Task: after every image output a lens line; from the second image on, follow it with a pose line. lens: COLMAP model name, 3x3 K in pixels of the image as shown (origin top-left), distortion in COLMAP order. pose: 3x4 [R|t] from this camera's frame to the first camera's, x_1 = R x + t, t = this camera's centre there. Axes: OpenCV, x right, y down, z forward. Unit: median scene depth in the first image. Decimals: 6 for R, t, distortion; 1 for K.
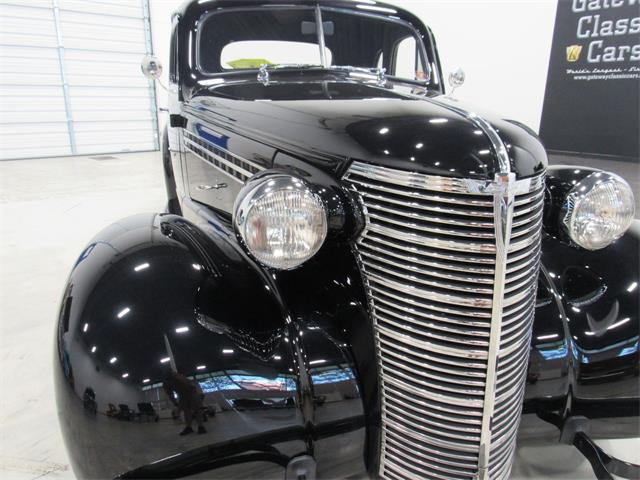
lens RADIAL K [[456.7, 0, 316.5], [0, 456.7, 239.3], [0, 0, 1]] dist [-0.024600, 0.005774]
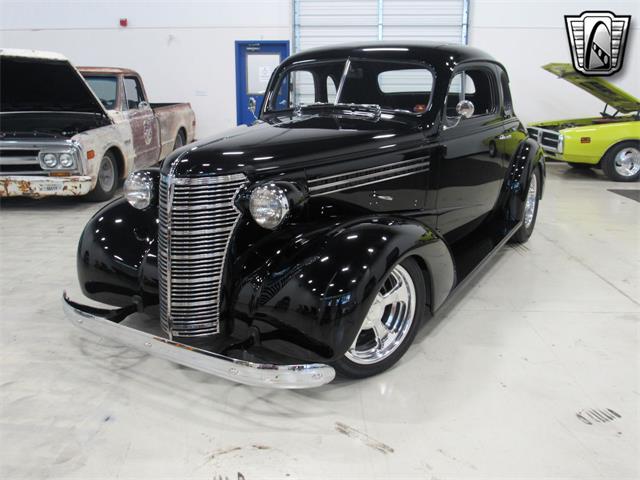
lens RADIAL K [[579.8, 0, 320.0], [0, 579.8, 240.0], [0, 0, 1]] dist [-0.023971, -0.005276]
pose [[0.725973, 0.154682, -0.670102, 1.962055], [-0.191372, 0.981330, 0.019196, -0.010615], [0.660560, 0.114303, 0.742021, -0.429725]]
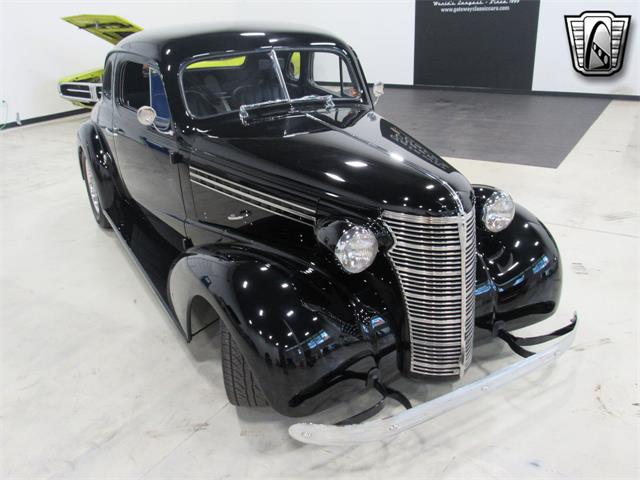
lens RADIAL K [[563.0, 0, 313.9], [0, 563.0, 239.3], [0, 0, 1]] dist [-0.049035, 0.011197]
pose [[0.953105, -0.161436, 0.255986, -0.611718], [0.138385, 0.984715, 0.105759, -0.256089], [-0.269147, -0.065375, 0.960878, -0.878516]]
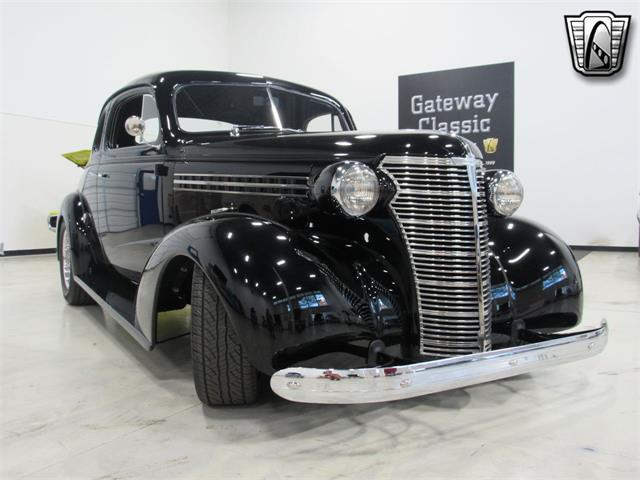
lens RADIAL K [[563.0, 0, 313.9], [0, 563.0, 239.3], [0, 0, 1]] dist [-0.049035, 0.011197]
pose [[0.946921, -0.036836, 0.319350, -0.653186], [0.114624, 0.966805, -0.228361, 0.443715], [-0.300338, 0.252845, 0.919710, -0.600097]]
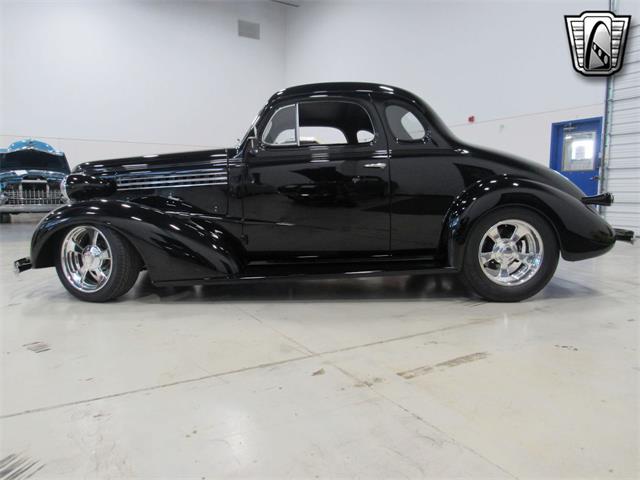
lens RADIAL K [[467.3, 0, 320.0], [0, 467.3, 240.0], [0, 0, 1]] dist [-0.029357, 0.000576]
pose [[-0.167044, 0.084240, -0.982344, 3.038231], [-0.295200, 0.946363, 0.131352, -0.566378], [0.940720, 0.311930, -0.133216, 2.750581]]
